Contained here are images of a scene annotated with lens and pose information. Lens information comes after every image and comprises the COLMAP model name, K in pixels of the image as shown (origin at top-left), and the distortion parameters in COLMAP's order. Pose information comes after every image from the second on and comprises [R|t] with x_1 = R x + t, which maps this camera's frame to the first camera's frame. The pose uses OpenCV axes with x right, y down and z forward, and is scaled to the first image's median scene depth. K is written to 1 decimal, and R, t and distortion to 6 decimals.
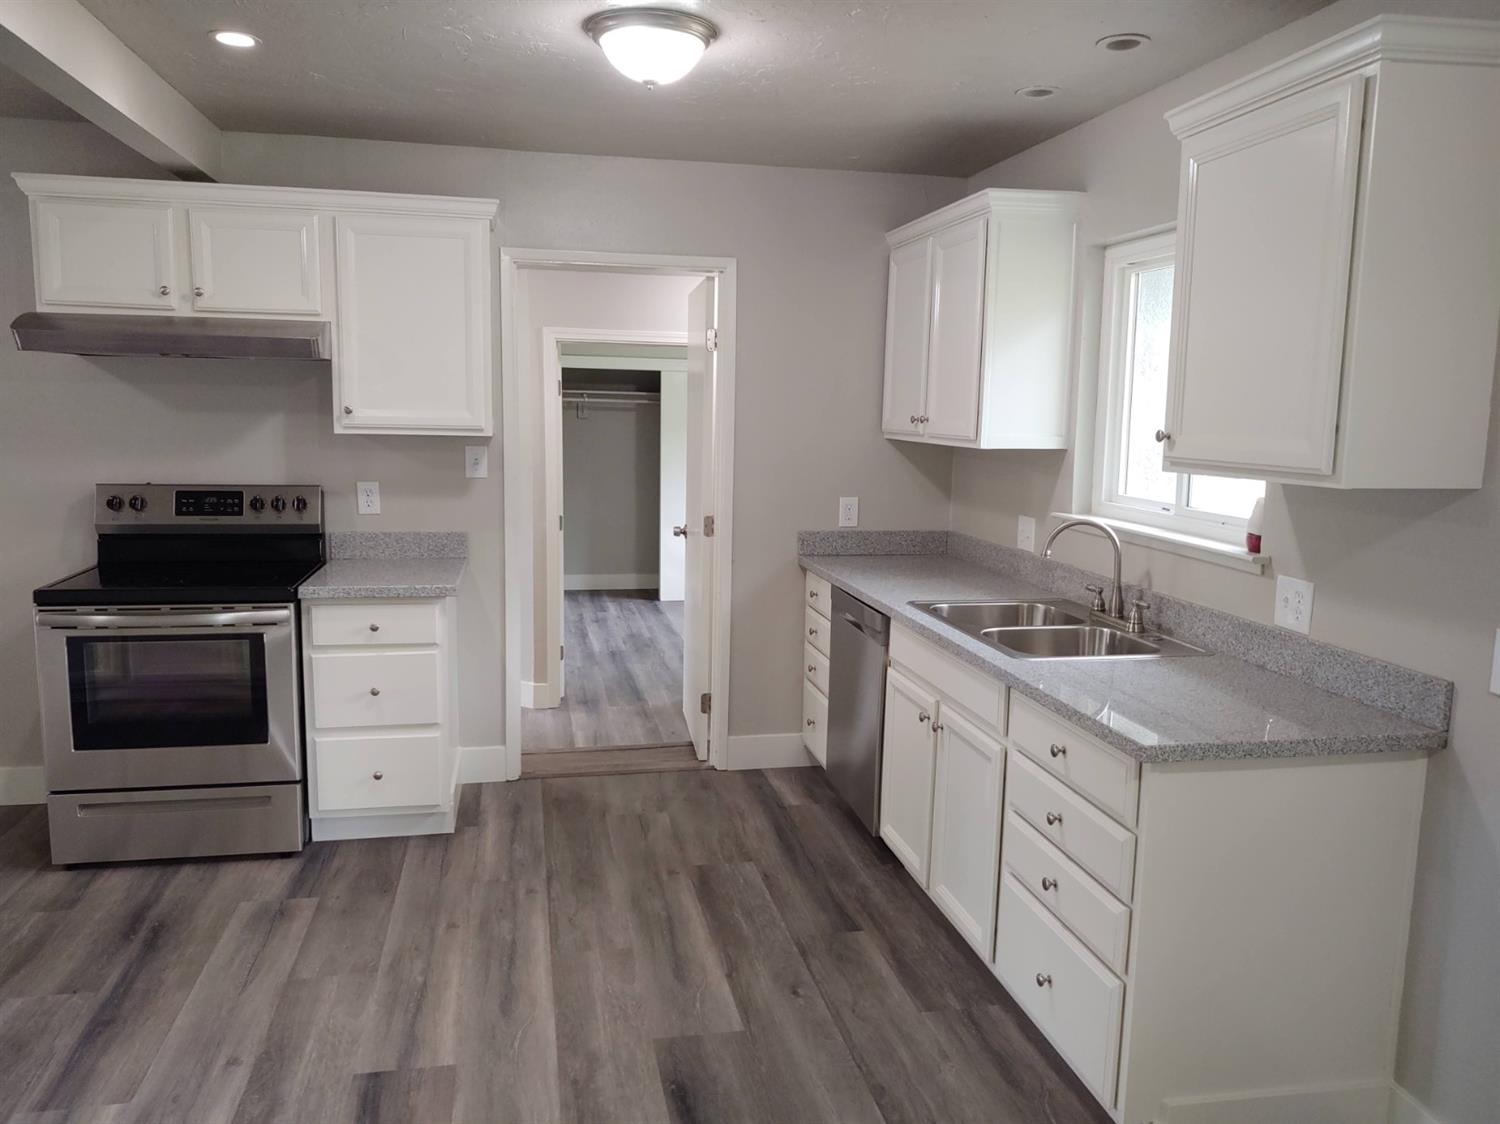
lens RADIAL K [[1145.5, 0, 753.2], [0, 1145.5, 565.8], [0, 0, 1]] dist [0.046446, -0.041310]
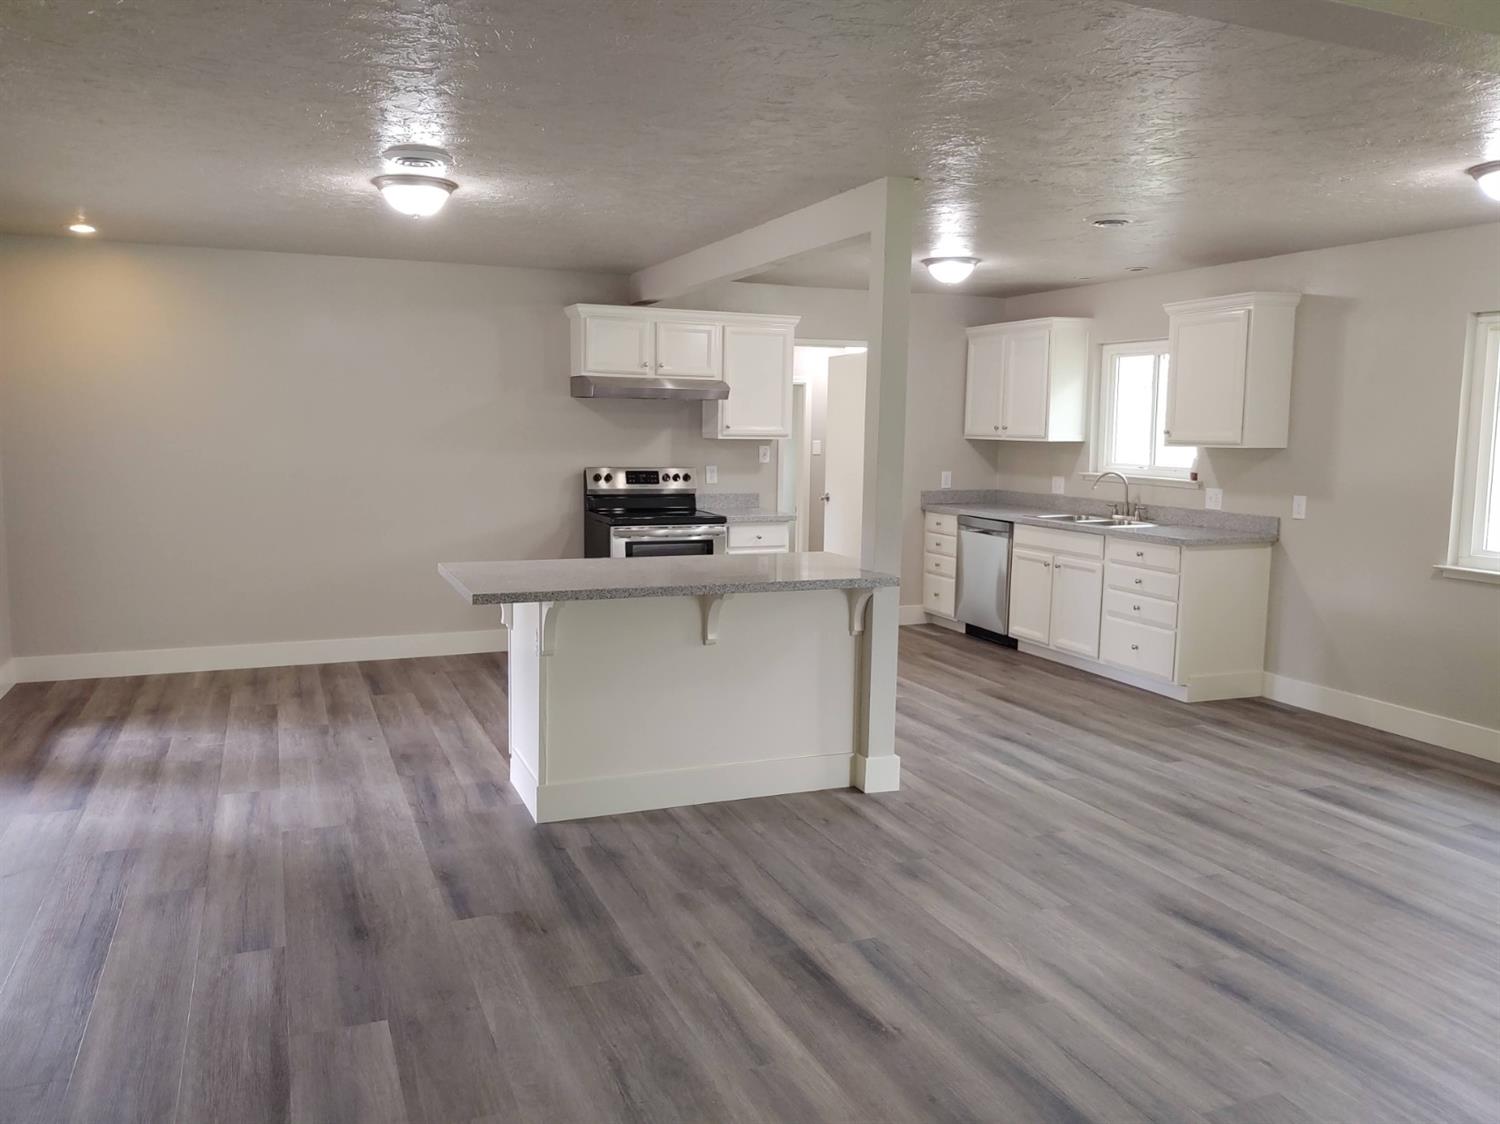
lens RADIAL K [[1145.5, 0, 747.5], [0, 1145.5, 558.0], [0, 0, 1]] dist [0.046446, -0.041310]
pose [[0.982873, -0.030610, 0.181722, -0.701968], [0.034375, 0.999254, -0.017602, 0.122732], [-0.181048, 0.023547, 0.983192, -0.903851]]
